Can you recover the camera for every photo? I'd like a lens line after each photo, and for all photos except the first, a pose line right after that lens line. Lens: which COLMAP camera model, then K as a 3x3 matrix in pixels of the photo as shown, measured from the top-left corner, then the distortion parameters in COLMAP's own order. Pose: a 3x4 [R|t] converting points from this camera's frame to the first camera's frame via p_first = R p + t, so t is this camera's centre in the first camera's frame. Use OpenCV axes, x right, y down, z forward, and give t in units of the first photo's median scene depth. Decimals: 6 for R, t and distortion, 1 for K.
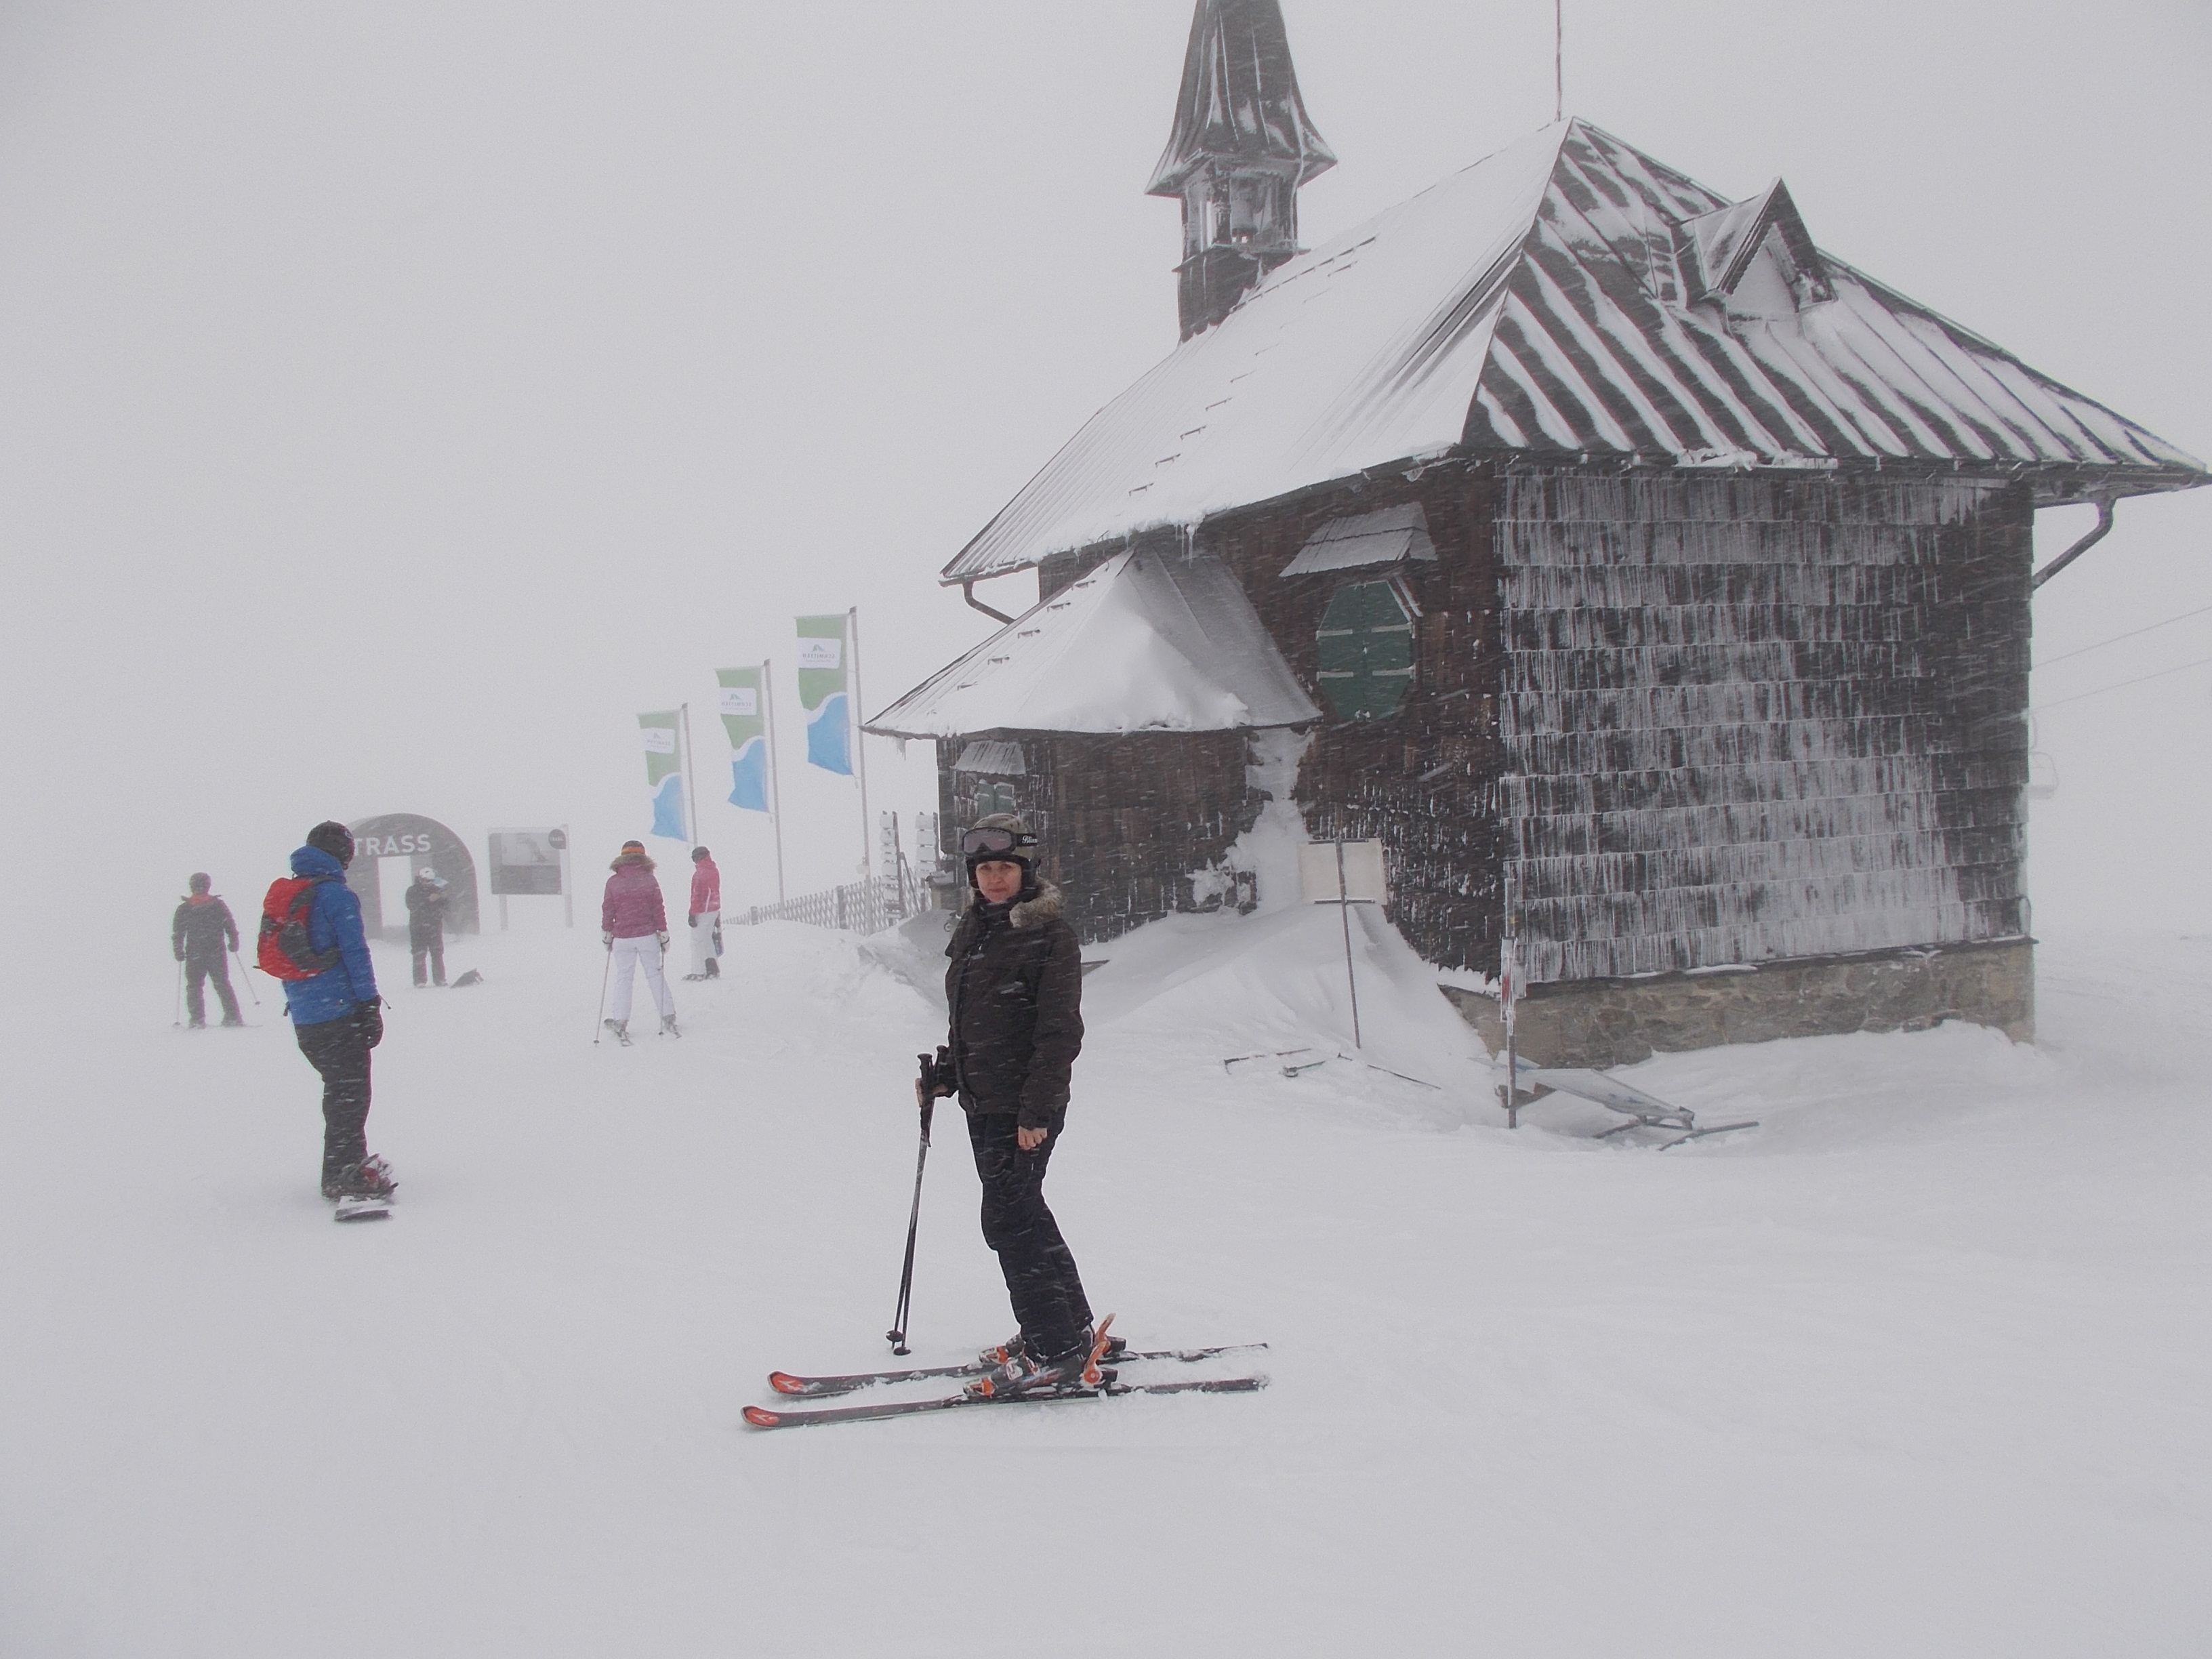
lens RADIAL K [[1677.3, 0, 1094.7], [0, 1677.3, 823.2], [0, 0, 1]] dist [0.001615, 0.071231]
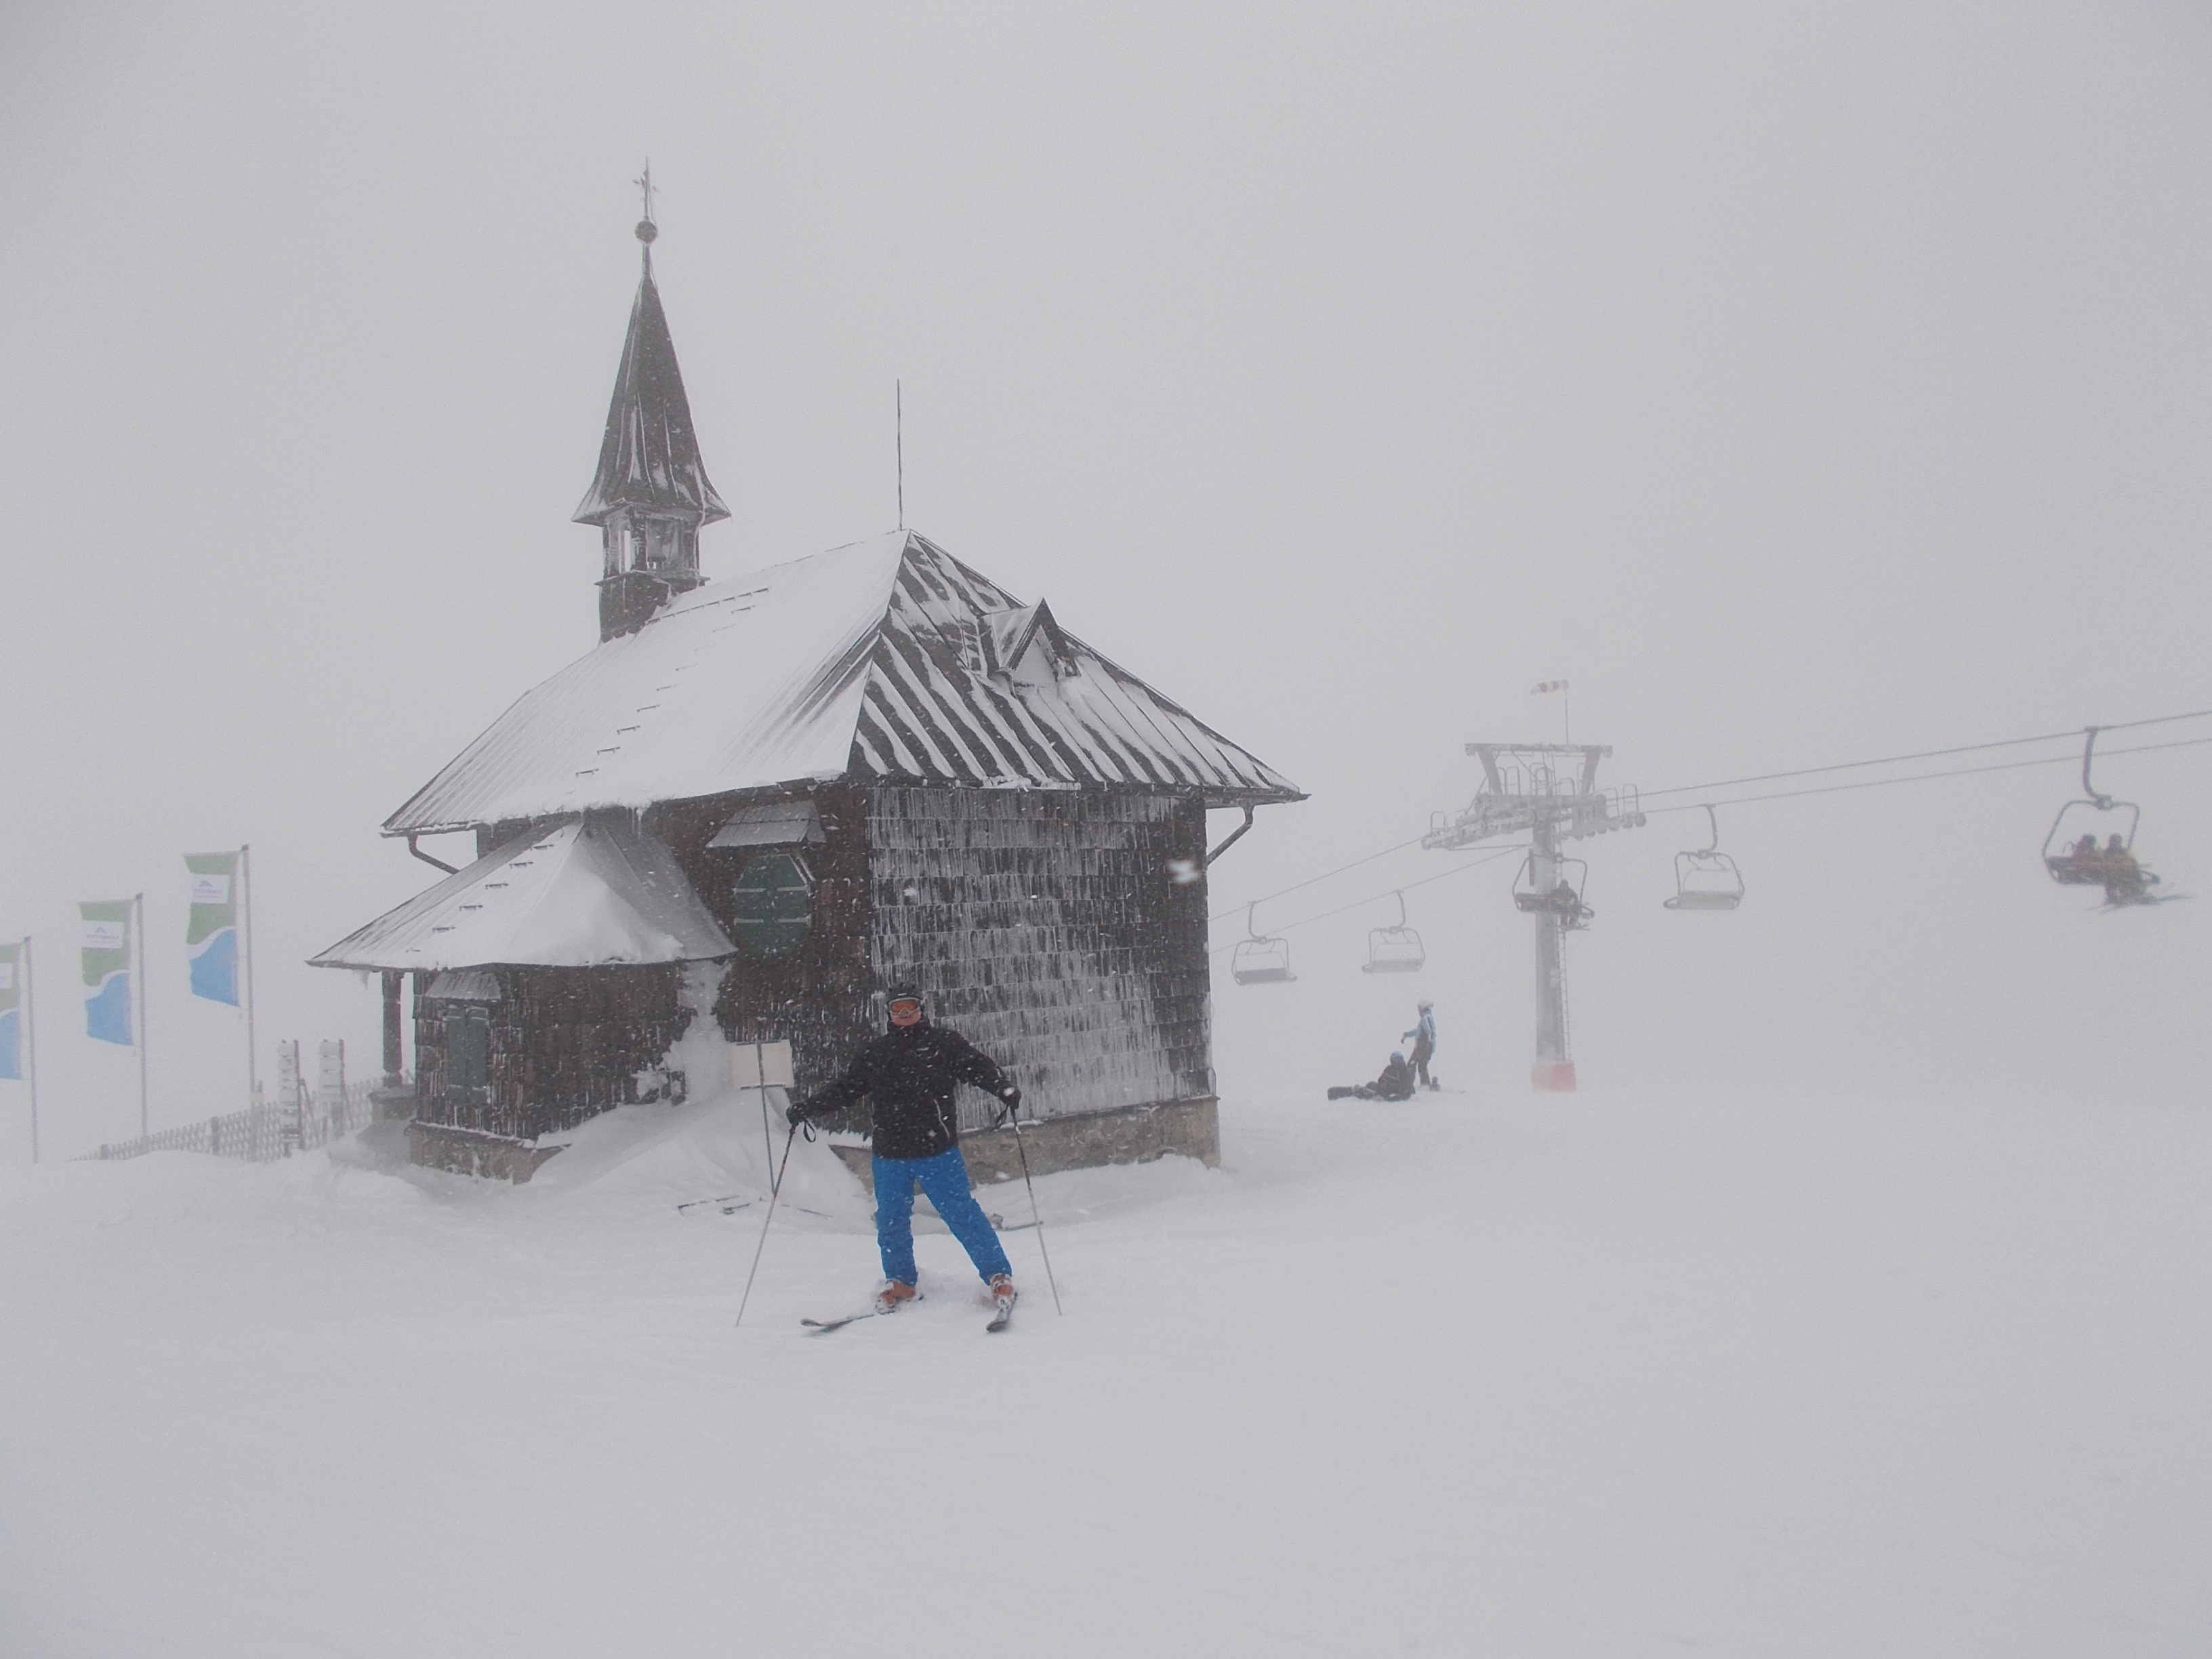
lens RADIAL K [[1677.3, 0, 1094.7], [0, 1677.3, 823.2], [0, 0, 1]] dist [0.001615, 0.071231]
pose [[0.926374, 0.019784, 0.376084, -0.112023], [0.029606, 0.991703, -0.125095, 0.011445], [-0.375439, 0.127019, 0.918102, -0.368115]]
